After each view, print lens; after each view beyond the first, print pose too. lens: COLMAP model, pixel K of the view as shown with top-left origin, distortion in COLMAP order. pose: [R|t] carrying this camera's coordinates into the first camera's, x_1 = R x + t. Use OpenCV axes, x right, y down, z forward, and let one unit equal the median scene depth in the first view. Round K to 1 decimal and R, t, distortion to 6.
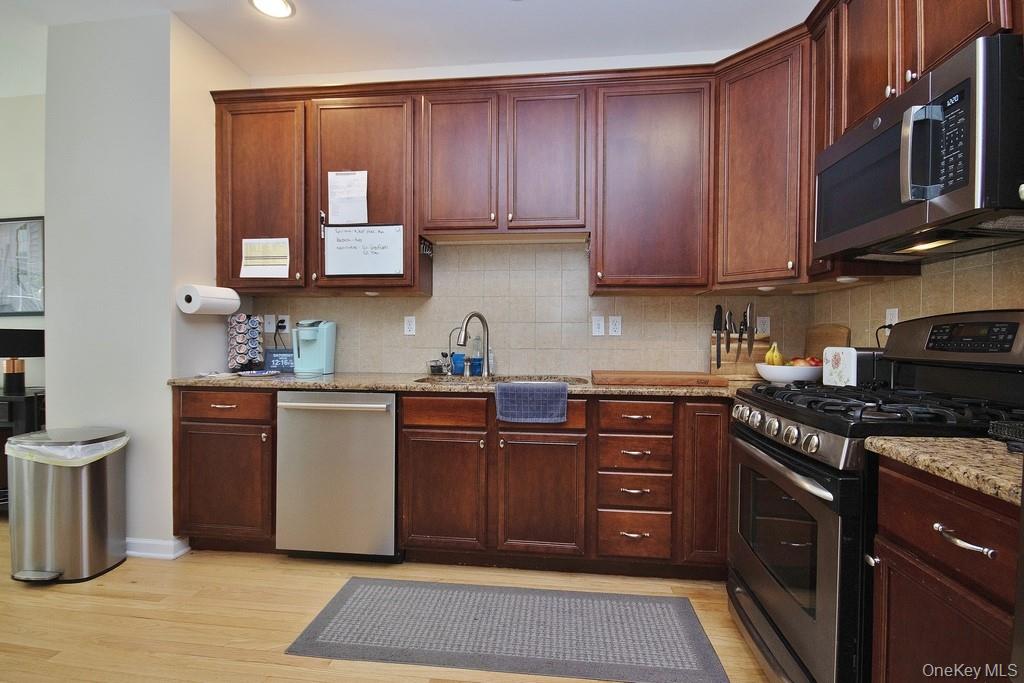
lens RADIAL K [[470.7, 0, 517.4], [0, 470.7, 343.5], [0, 0, 1]] dist [0.003293, -0.003542]
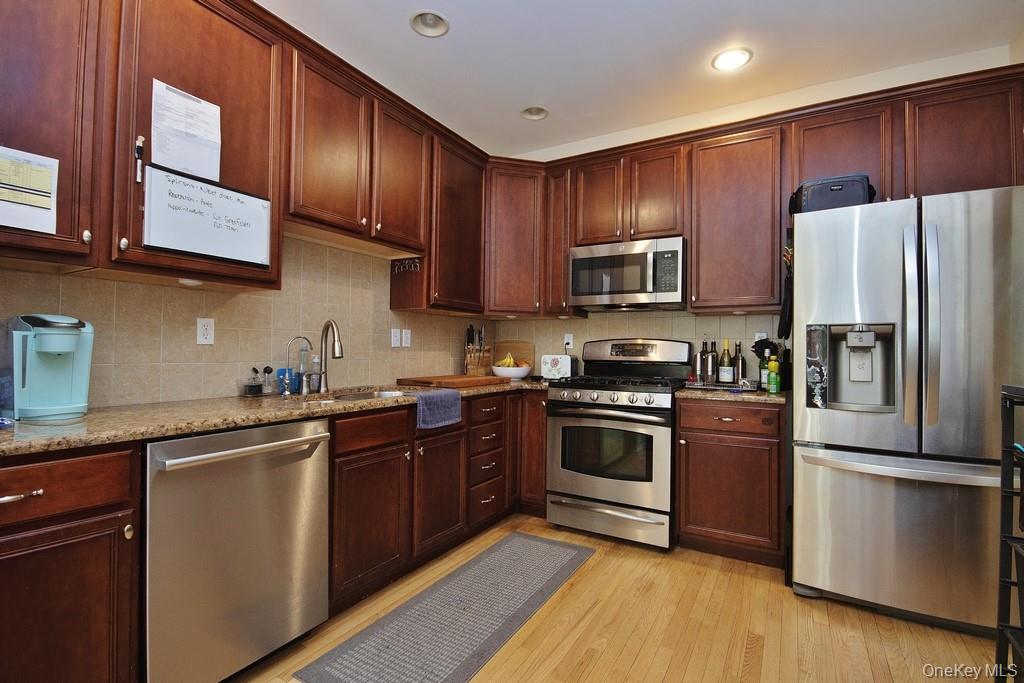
lens RADIAL K [[470.7, 0, 518.4], [0, 470.7, 343.9], [0, 0, 1]] dist [0.003293, -0.003542]
pose [[0.407780, 0.009410, 0.913032, -0.764962], [0.005073, 0.999908, -0.012571, -0.008990], [-0.913066, 0.009758, 0.407695, 0.322251]]
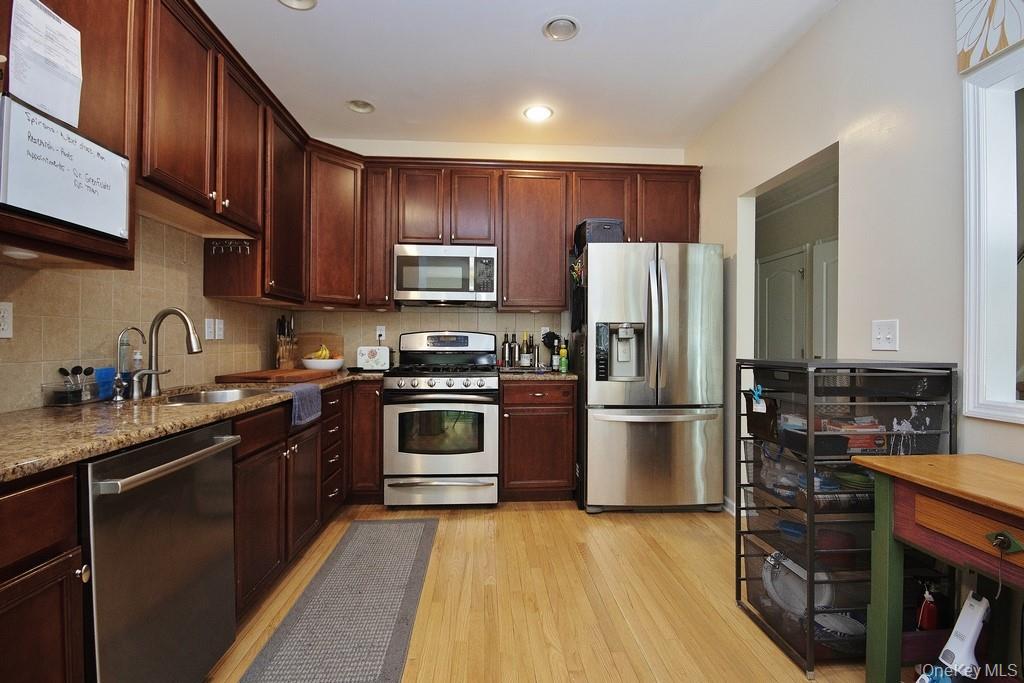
lens RADIAL K [[470.7, 0, 517.8], [0, 470.7, 341.7], [0, 0, 1]] dist [0.003293, -0.003542]
pose [[-0.175785, -0.006569, 0.984407, -0.930403], [0.009950, 0.999915, 0.008449, -0.014778], [-0.984378, 0.011280, -0.175704, 0.605975]]
